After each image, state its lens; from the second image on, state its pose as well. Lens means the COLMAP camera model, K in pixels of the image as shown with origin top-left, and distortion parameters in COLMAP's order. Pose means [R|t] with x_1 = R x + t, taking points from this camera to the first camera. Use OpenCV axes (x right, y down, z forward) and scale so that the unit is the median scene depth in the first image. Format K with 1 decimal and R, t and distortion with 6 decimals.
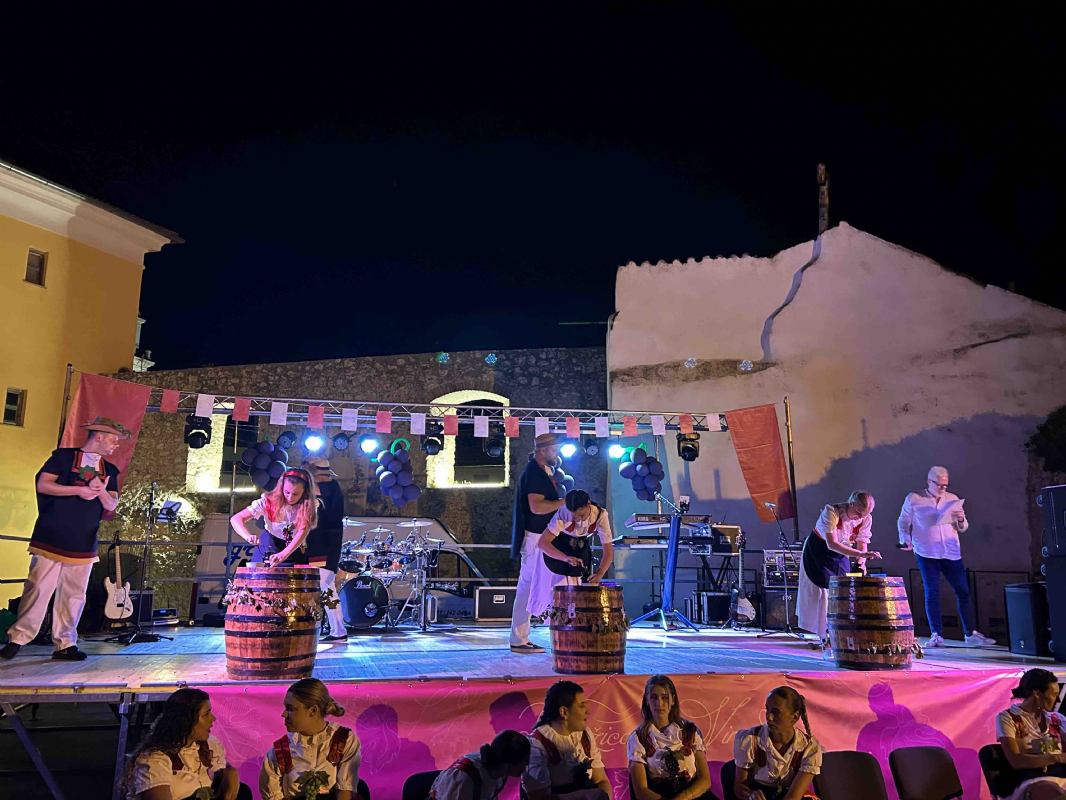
lens RADIAL K [[861.6, 0, 536.1], [0, 861.6, 399.3], [0, 0, 1]] dist [0.041016, -0.053680]
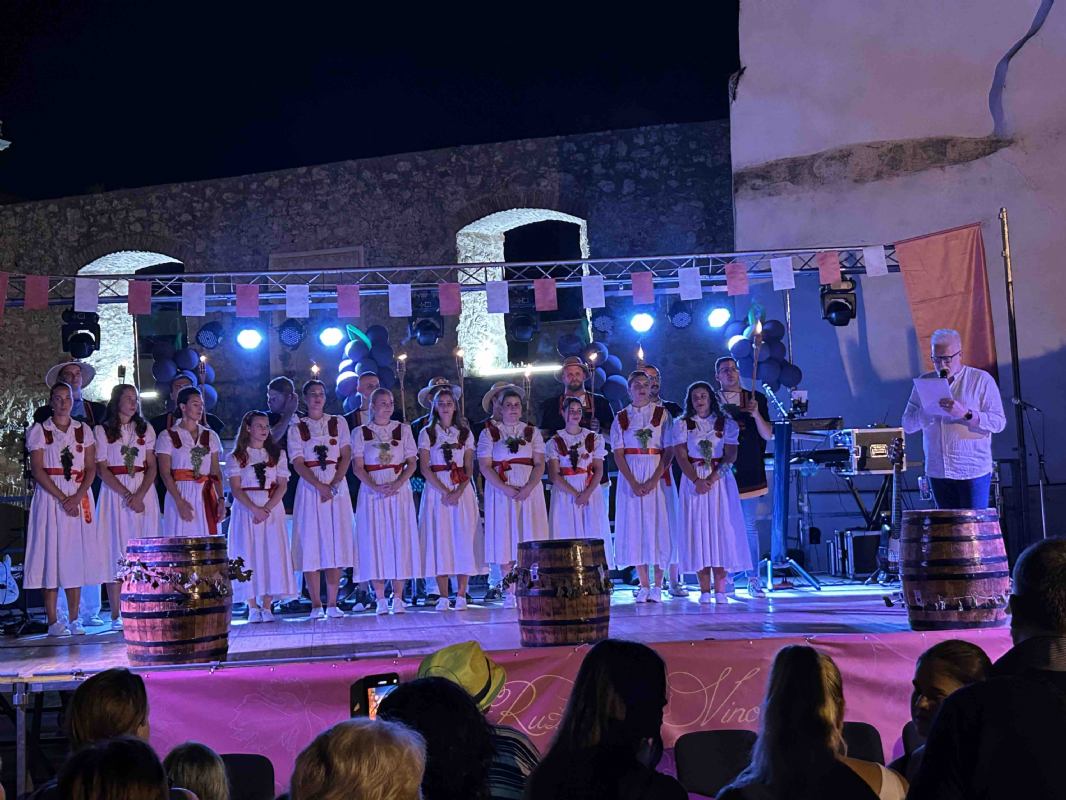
lens RADIAL K [[1725.4, 0, 535.8], [0, 1725.4, 401.5], [0, 0, 1]] dist [0.066901, 0.000000]
pose [[0.989320, -0.054554, -0.135165, 0.126458], [0.073450, 0.987563, 0.139015, -0.064121], [0.125901, -0.147458, 0.981023, -0.261502]]
